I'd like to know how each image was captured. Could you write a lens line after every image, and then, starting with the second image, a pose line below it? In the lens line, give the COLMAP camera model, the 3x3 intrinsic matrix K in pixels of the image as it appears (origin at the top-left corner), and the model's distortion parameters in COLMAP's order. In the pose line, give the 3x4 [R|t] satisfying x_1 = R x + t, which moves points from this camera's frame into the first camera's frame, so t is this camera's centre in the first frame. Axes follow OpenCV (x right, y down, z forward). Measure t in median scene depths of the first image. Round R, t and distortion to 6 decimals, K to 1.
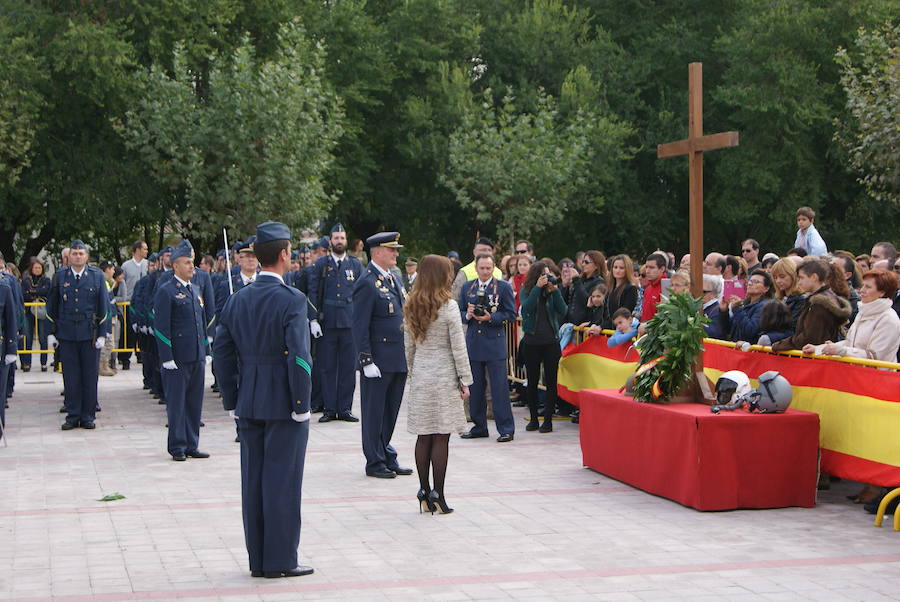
lens RADIAL K [[2048.3, 0, 450.0], [0, 2048.3, 301.0], [0, 0, 1]] dist [0.035447, -0.235803]
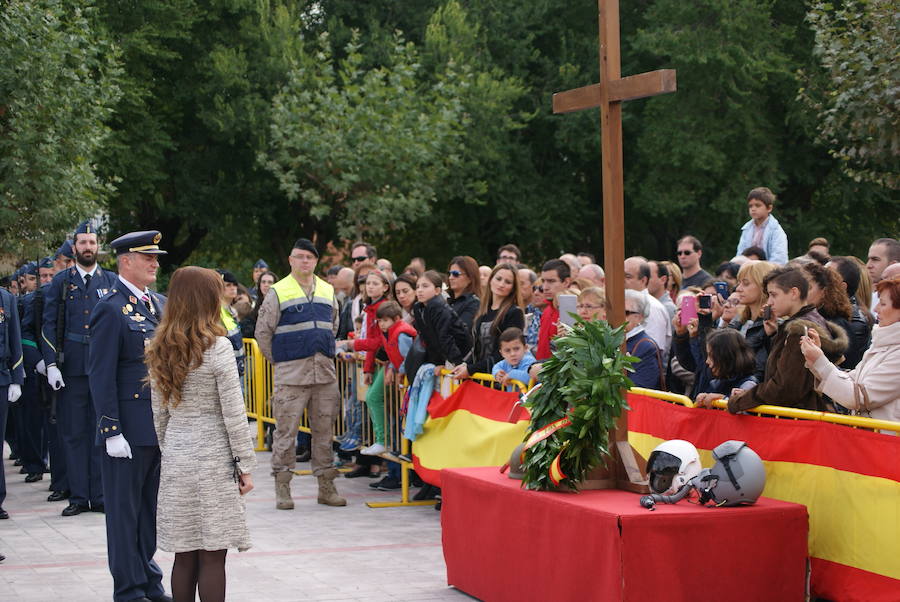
lens RADIAL K [[1951.1, 0, 575.6], [0, 1951.1, 301.2], [0, 0, 1]] dist [-0.139805, 0.054803]
pose [[0.994762, -0.016026, 0.100953, 0.036348], [0.016006, 0.999871, 0.001007, -0.008384], [-0.100956, 0.000614, 0.994891, 0.309179]]
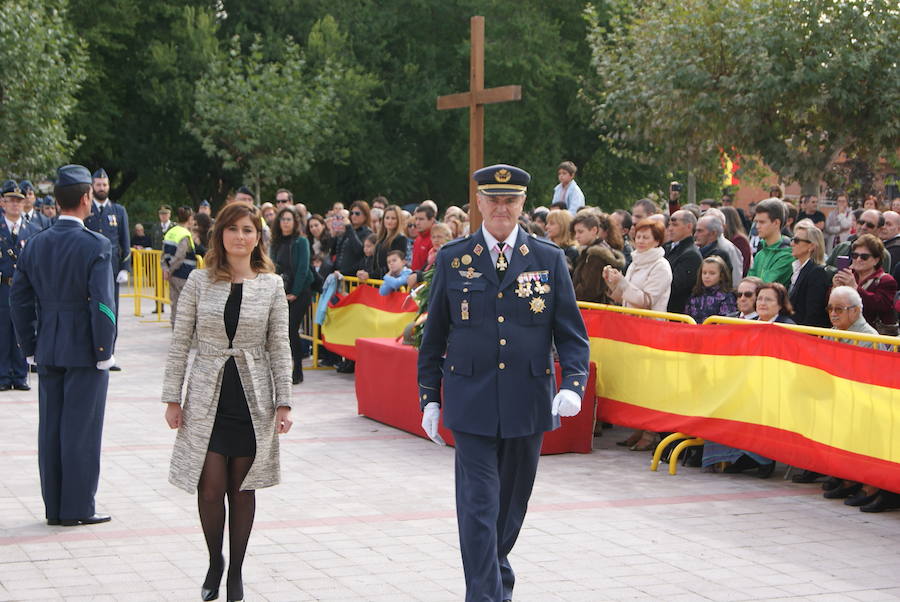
lens RADIAL K [[2048.3, 0, 450.0], [0, 2048.3, 301.0], [0, 0, 1]] dist [0.035447, -0.235803]
pose [[0.982011, 0.006945, 0.188696, -0.065371], [-0.010789, 0.999755, 0.019350, 0.003899], [-0.188516, -0.021037, 0.981845, 0.008044]]
